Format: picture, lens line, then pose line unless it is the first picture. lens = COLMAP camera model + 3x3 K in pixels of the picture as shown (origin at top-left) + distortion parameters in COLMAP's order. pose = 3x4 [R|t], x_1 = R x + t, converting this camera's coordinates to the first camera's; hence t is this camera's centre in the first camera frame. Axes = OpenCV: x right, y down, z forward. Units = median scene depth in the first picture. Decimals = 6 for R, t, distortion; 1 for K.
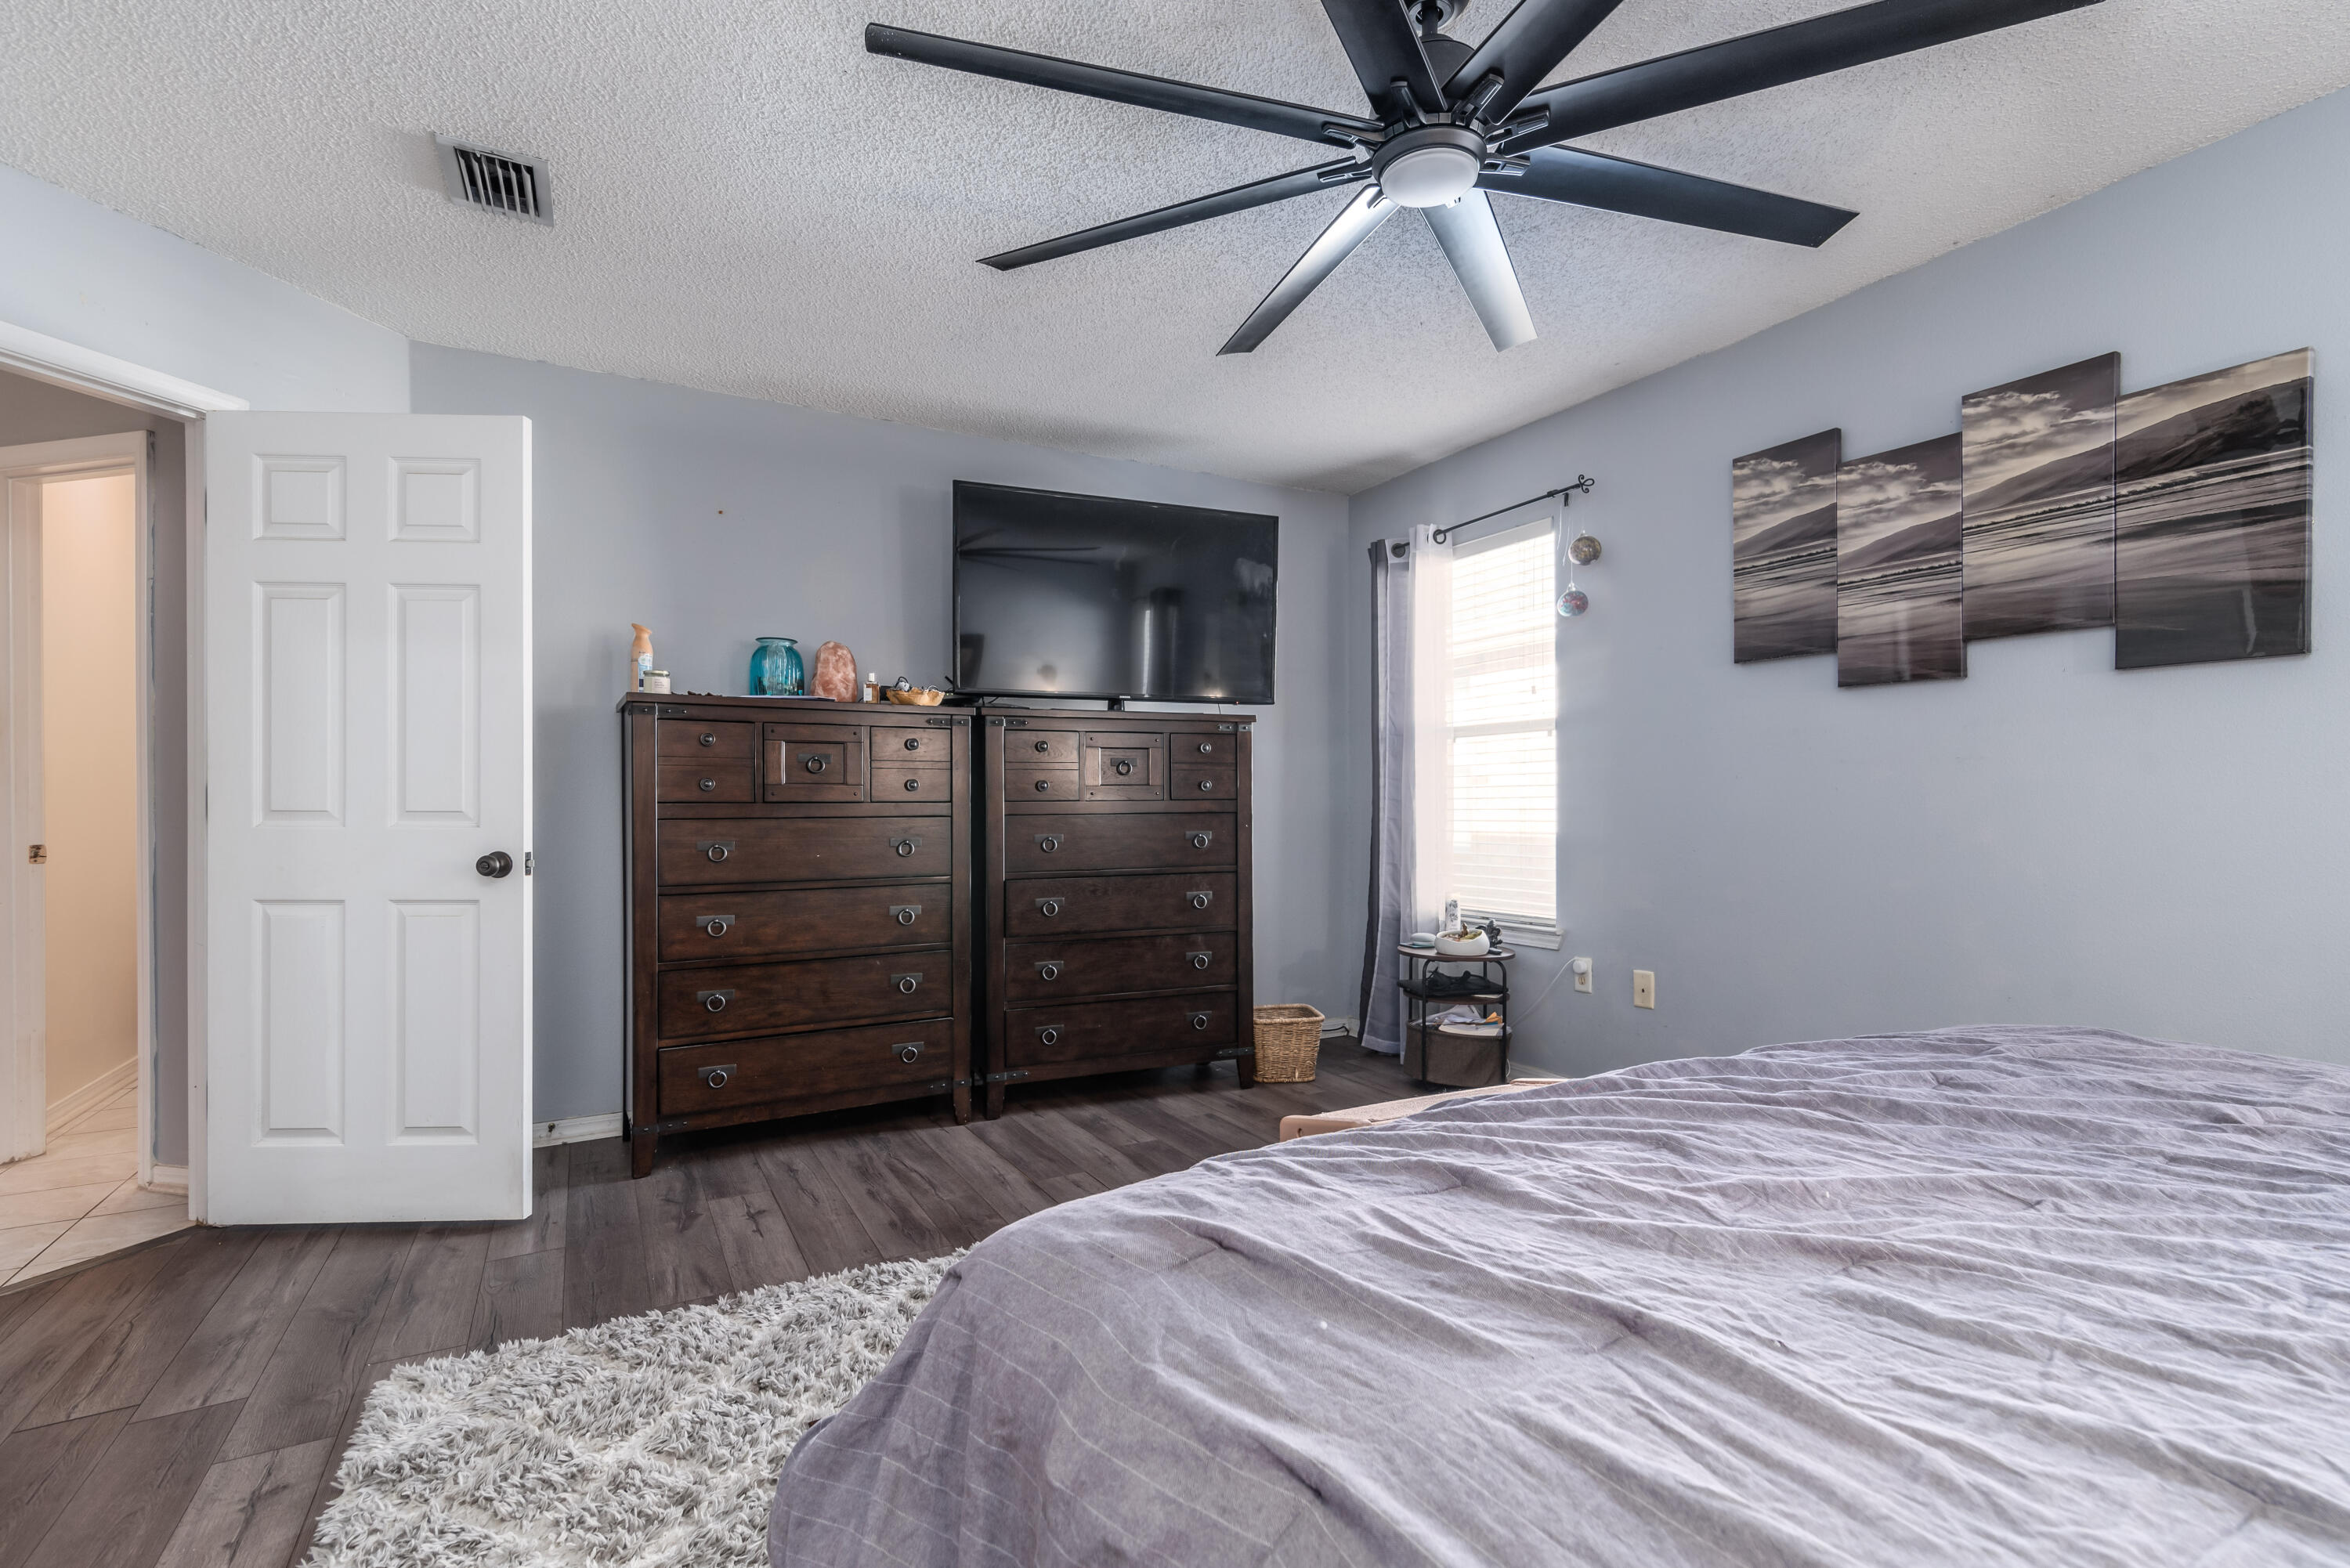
lens RADIAL K [[1071.8, 0, 1190.7], [0, 1071.8, 773.2], [0, 0, 1]] dist [0.016027, -0.000221]
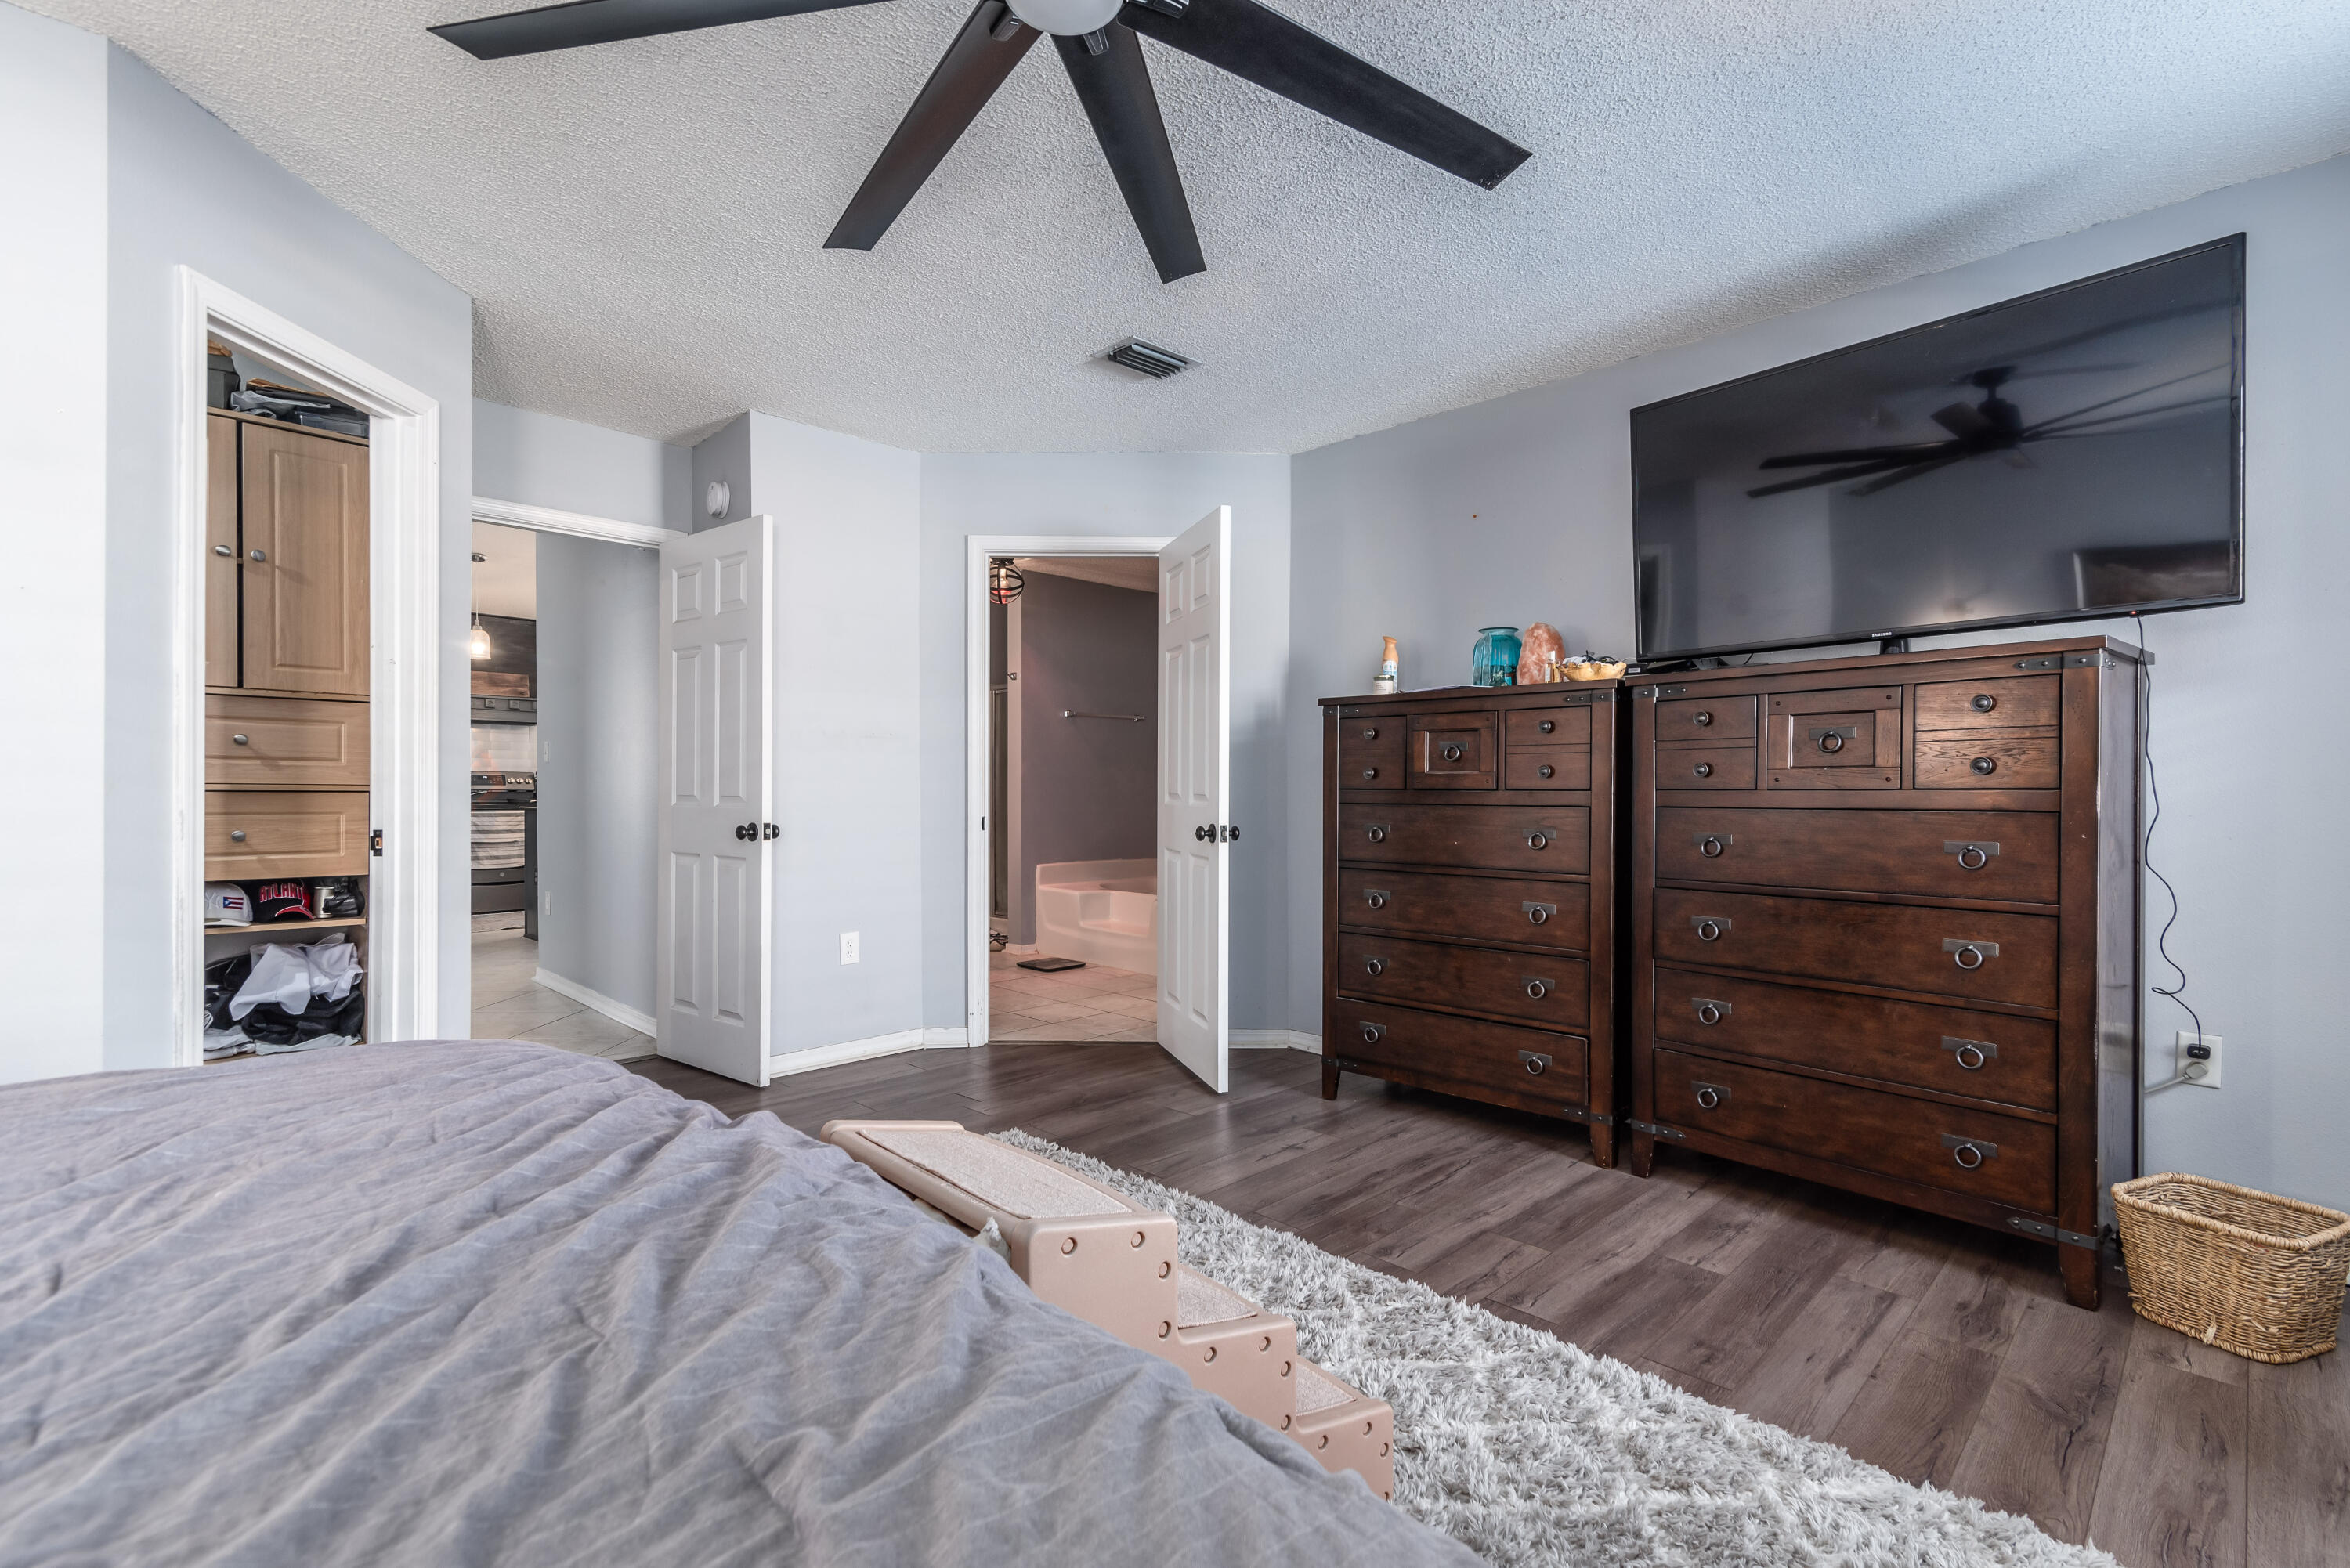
lens RADIAL K [[1071.8, 0, 1190.7], [0, 1071.8, 773.2], [0, 0, 1]] dist [0.016027, -0.000221]
pose [[0.277073, -0.009647, -0.960800, 0.570357], [0.024192, 0.999703, -0.003061, 0.008411], [0.960544, -0.022396, 0.277224, 0.493003]]
